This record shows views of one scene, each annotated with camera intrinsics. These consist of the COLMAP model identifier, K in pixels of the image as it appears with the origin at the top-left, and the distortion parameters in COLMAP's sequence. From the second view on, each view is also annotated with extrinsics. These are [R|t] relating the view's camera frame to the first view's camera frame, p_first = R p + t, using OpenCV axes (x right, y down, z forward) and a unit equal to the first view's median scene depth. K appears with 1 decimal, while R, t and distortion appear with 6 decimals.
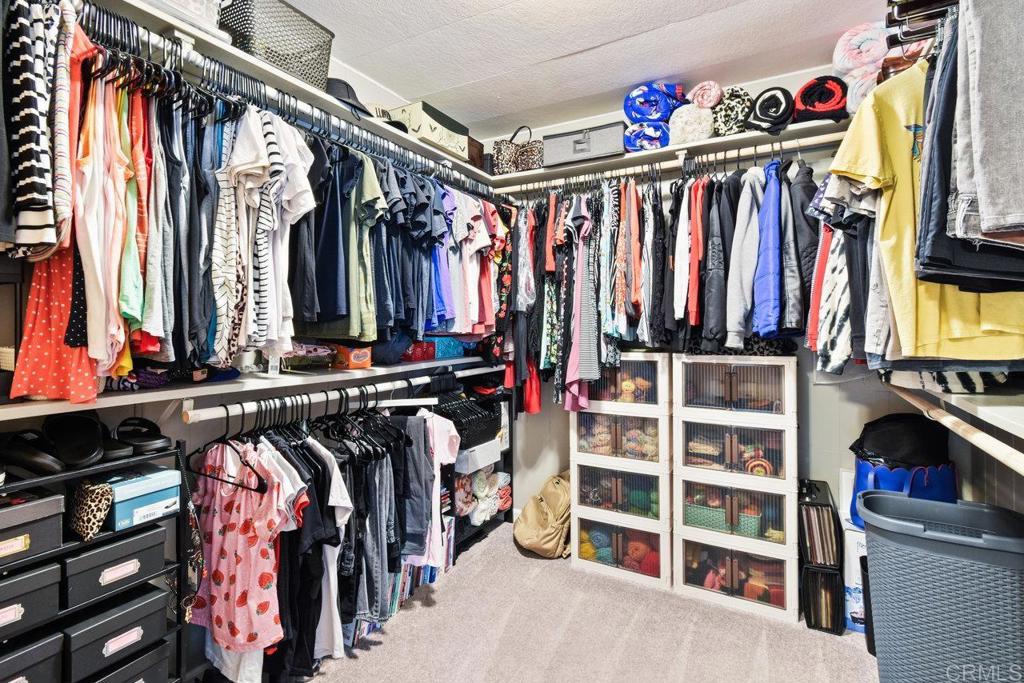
lens RADIAL K [[470.9, 0, 512.3], [0, 470.9, 339.3], [0, 0, 1]] dist [0.000301, 0.001191]
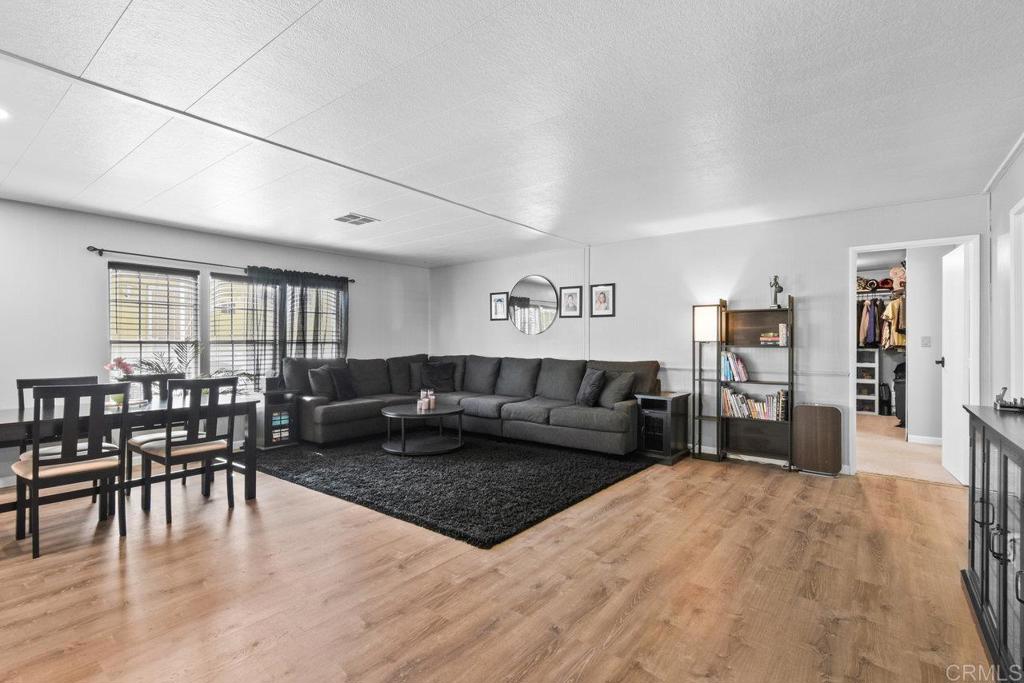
lens RADIAL K [[470.9, 0, 521.8], [0, 470.9, 342.2], [0, 0, 1]] dist [0.000301, 0.001191]
pose [[0.992947, 0.009226, -0.118197, -1.880580], [-0.009836, 0.999941, -0.004577, 0.032942], [0.118148, 0.005707, 0.992980, -3.240579]]
